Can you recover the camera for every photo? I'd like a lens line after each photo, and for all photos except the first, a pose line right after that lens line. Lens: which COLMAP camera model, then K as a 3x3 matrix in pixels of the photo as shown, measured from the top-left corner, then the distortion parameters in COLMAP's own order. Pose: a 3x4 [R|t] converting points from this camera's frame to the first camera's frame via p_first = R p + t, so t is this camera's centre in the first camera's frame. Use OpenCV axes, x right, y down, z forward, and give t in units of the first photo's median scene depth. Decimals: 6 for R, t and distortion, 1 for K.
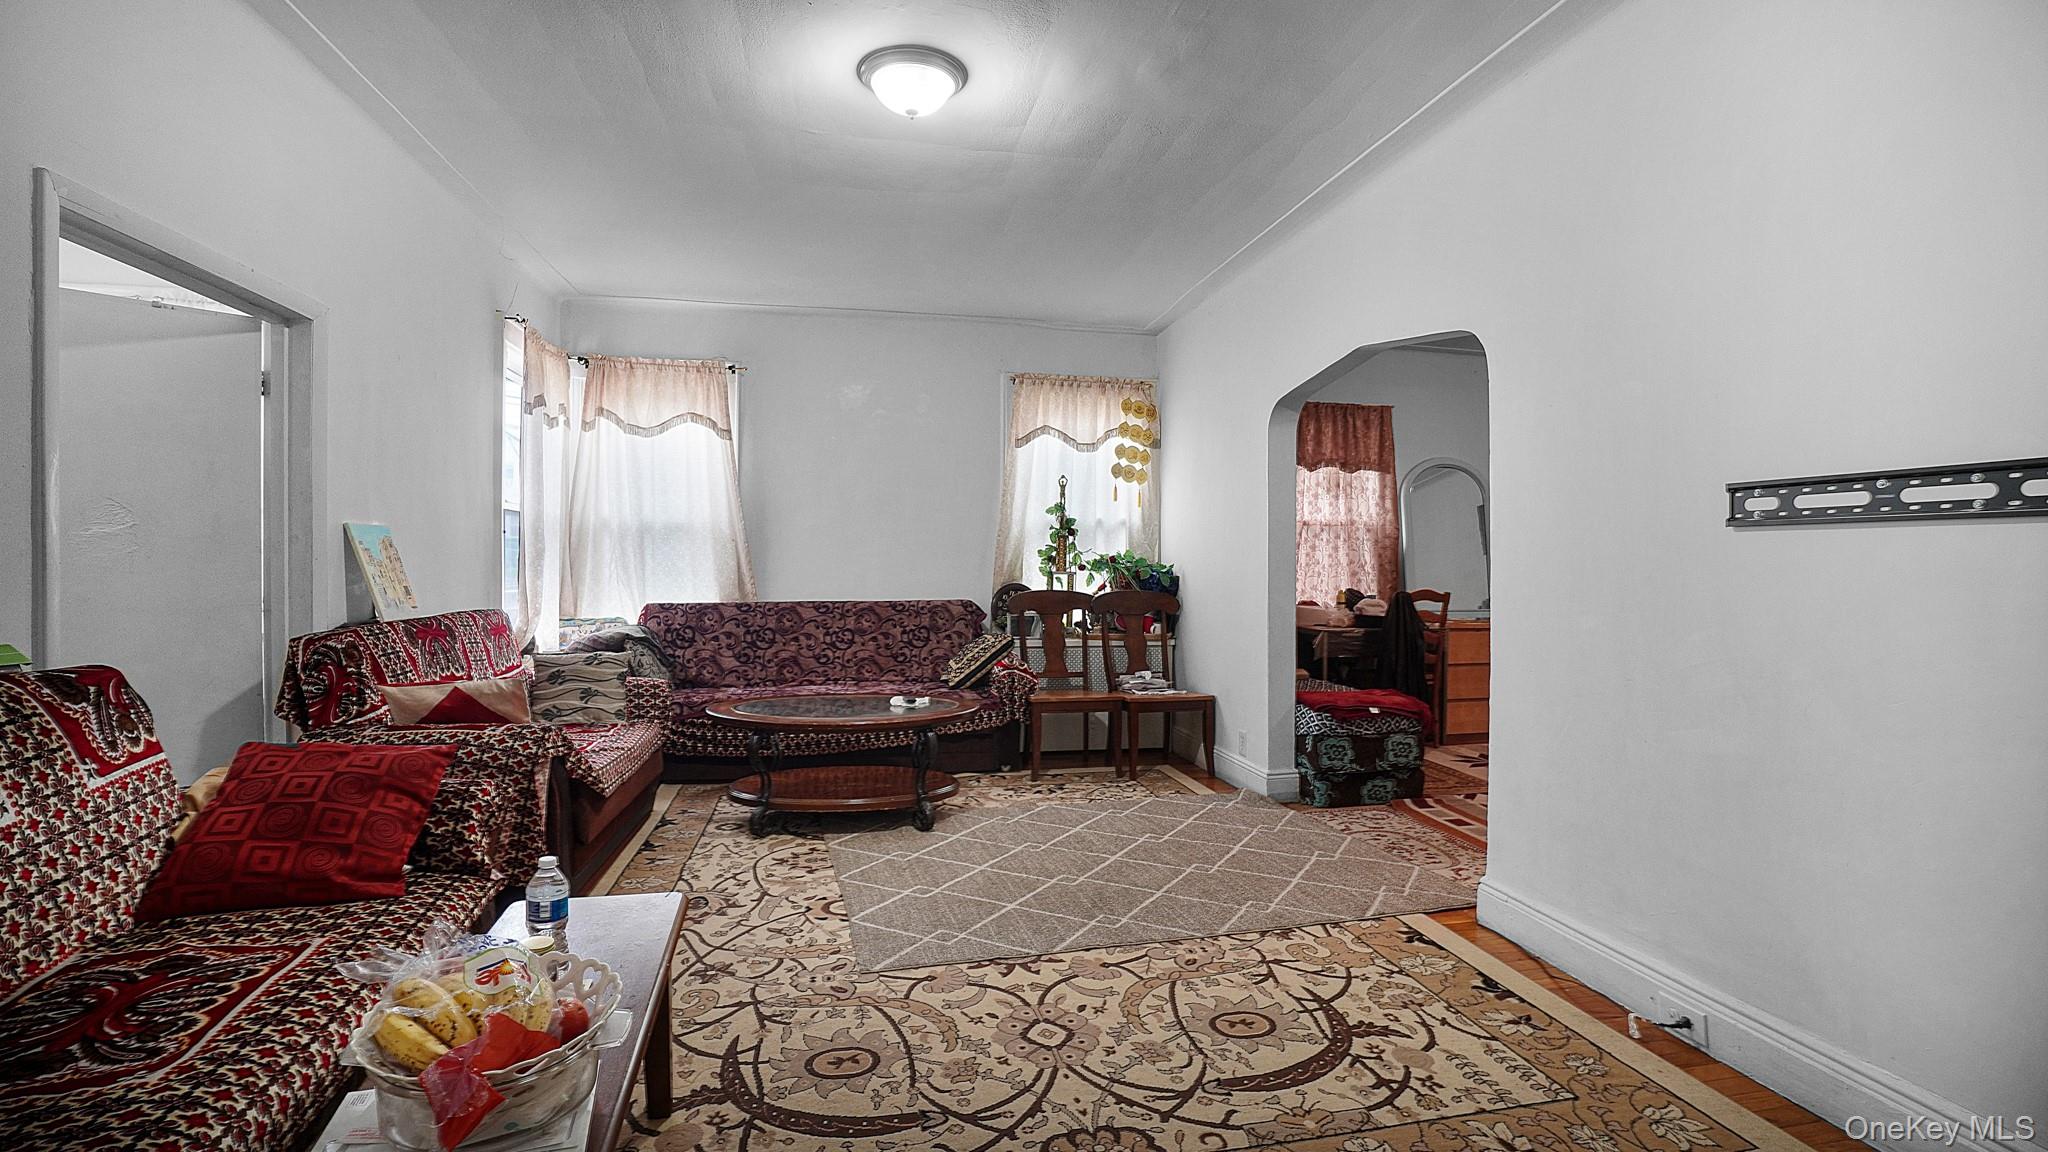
lens RADIAL K [[940.2, 0, 1024.0], [0, 940.2, 576.0], [0, 0, 1]] dist [-0.001385, 0.000066]
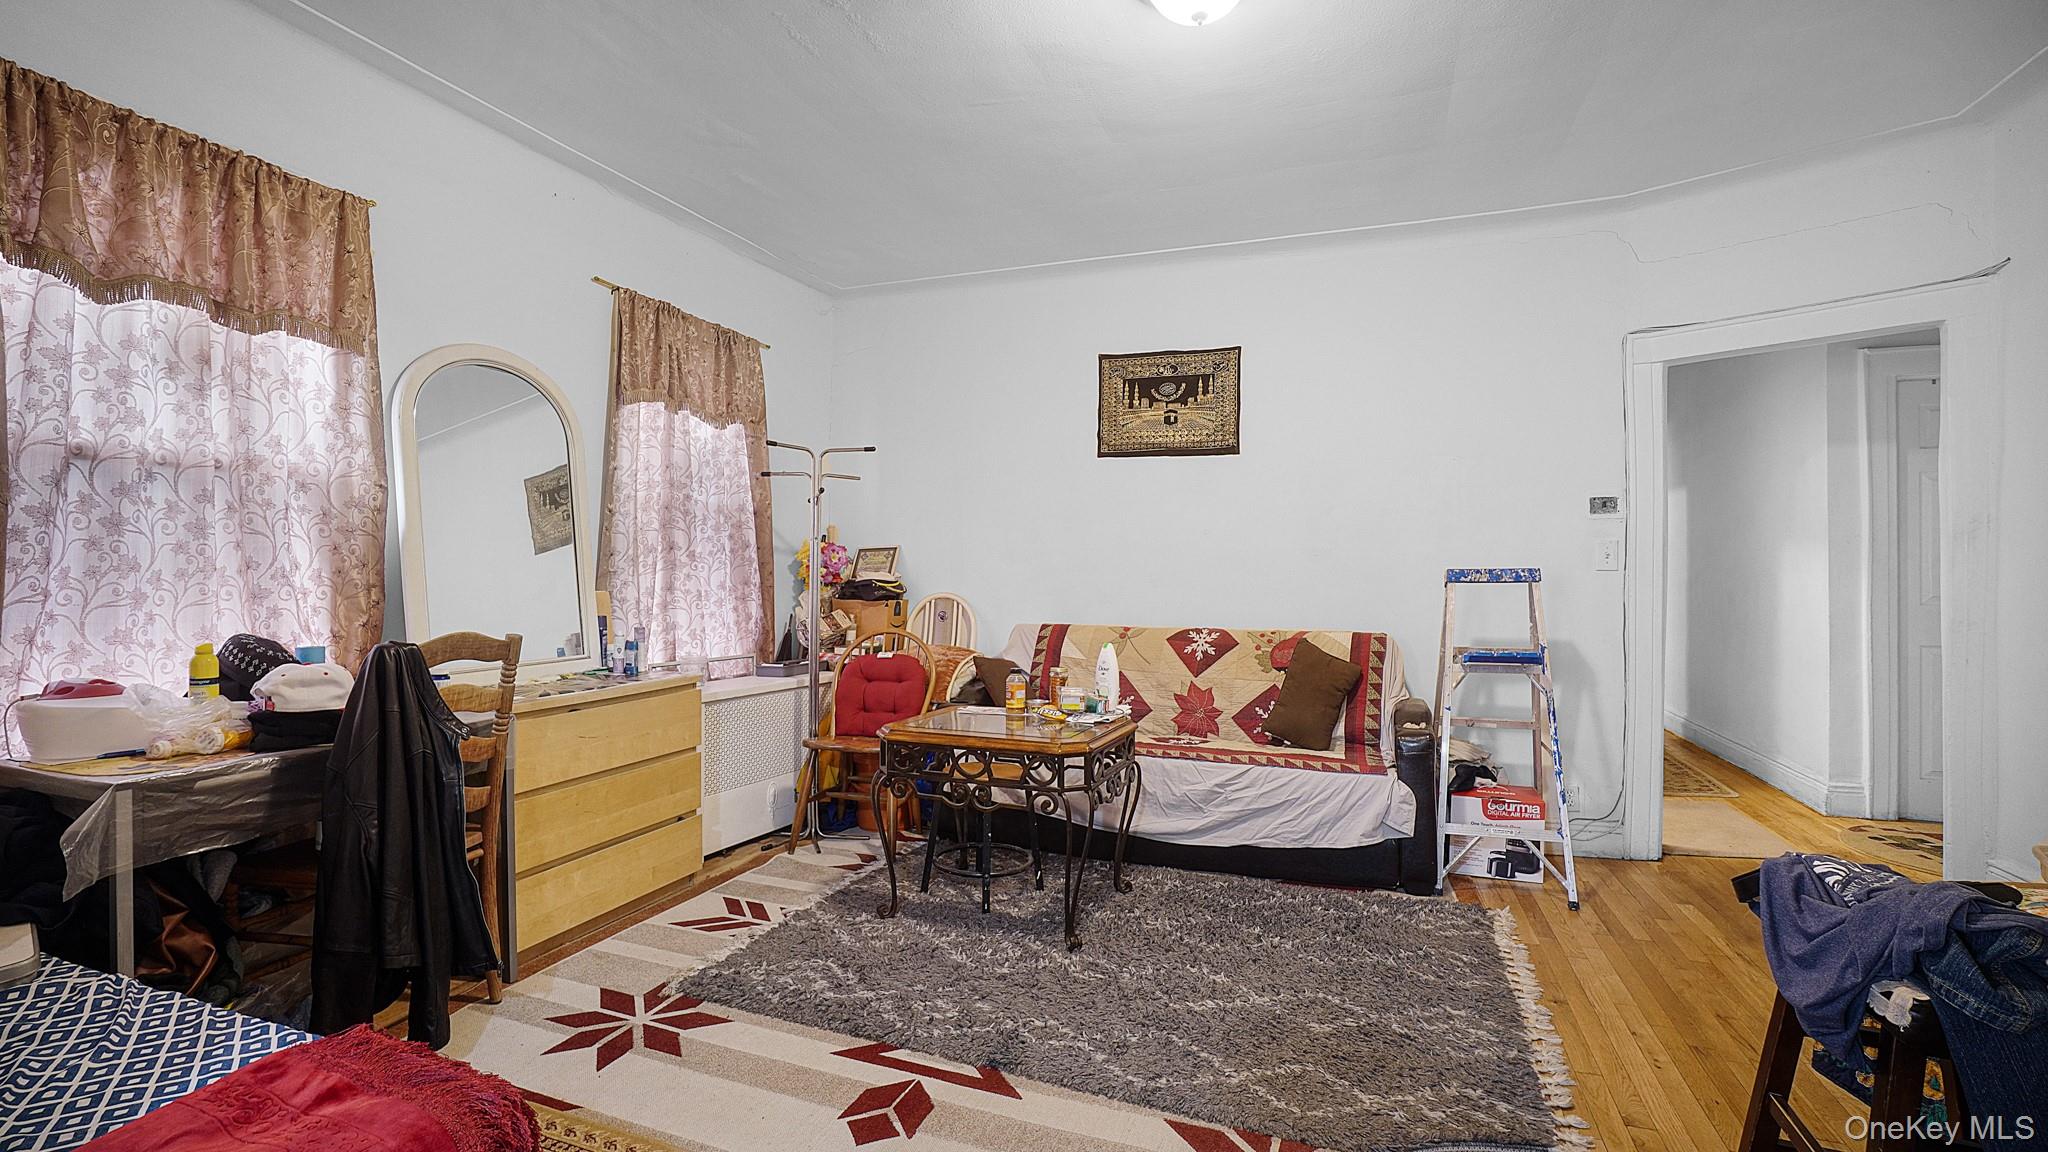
lens RADIAL K [[886.5, 0, 1024.0], [0, 886.5, 576.0], [0, 0, 1]] dist [-0.018168, 0.000215]
pose [[0.538969, -0.008335, 0.842284, 0.218308], [0.003759, 0.999965, 0.007490, -0.011672], [-0.842317, -0.000871, 0.538982, 0.540949]]
